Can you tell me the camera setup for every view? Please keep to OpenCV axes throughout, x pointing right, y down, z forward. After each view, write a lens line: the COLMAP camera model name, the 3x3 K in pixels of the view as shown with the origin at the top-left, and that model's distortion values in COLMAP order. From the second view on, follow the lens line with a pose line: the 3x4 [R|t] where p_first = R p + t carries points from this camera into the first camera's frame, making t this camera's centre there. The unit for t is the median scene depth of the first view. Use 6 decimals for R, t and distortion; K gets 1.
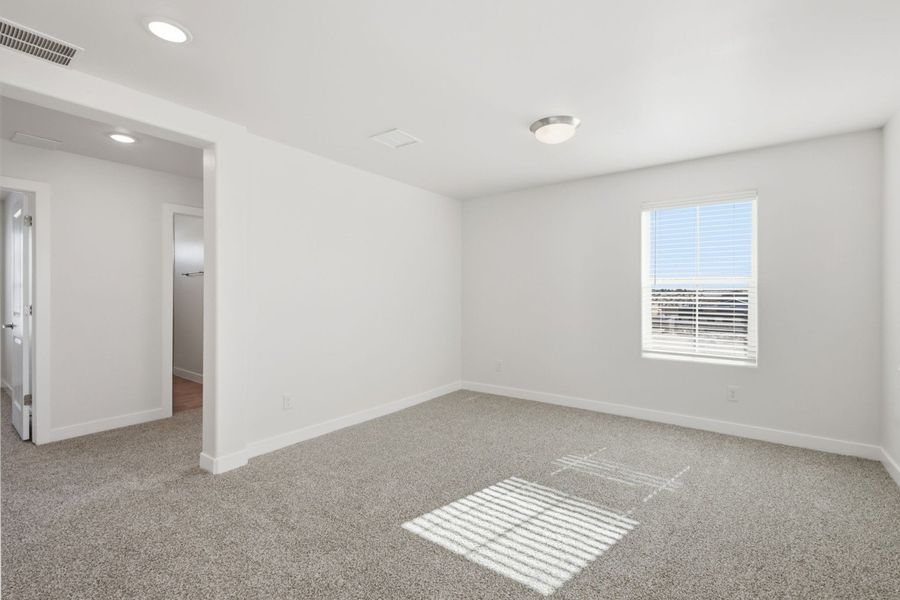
lens RADIAL K [[397.1, 0, 450.4], [0, 397.1, 295.9], [0, 0, 1]] dist [0.000688, -0.000091]
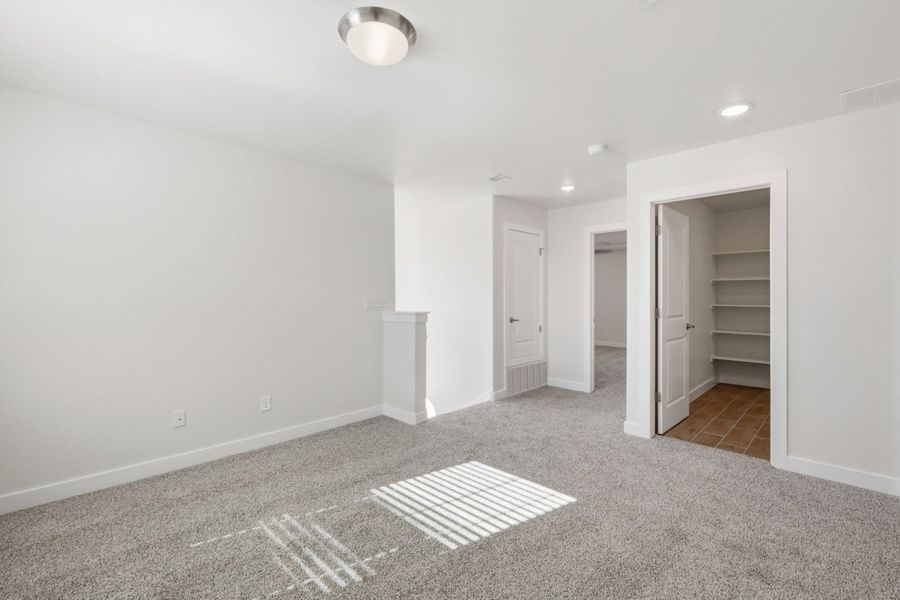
lens RADIAL K [[397.1, 0, 451.4], [0, 397.1, 294.3], [0, 0, 1]] dist [0.000688, -0.000091]
pose [[-0.990609, -0.002966, 0.136691, 0.068478], [-0.002042, 0.999974, 0.006895, -0.016702], [-0.136708, 0.006551, -0.990590, 1.905369]]
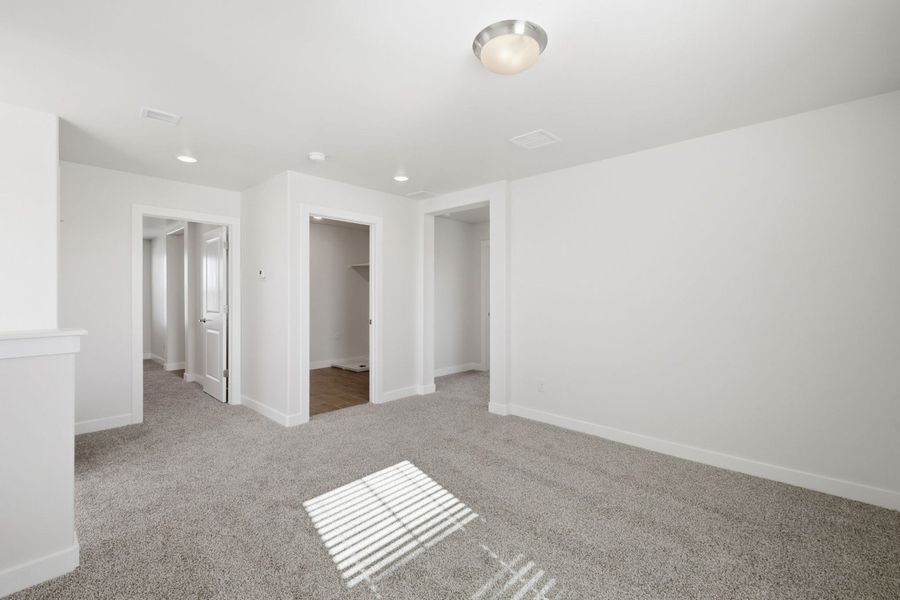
lens RADIAL K [[397.1, 0, 452.8], [0, 397.1, 299.7], [0, 0, 1]] dist [0.000688, -0.000091]
pose [[-0.110476, 0.010726, -0.993821, 1.098705], [-0.007244, 0.999907, 0.011596, -0.009047], [0.993852, 0.008480, -0.110388, 1.150080]]
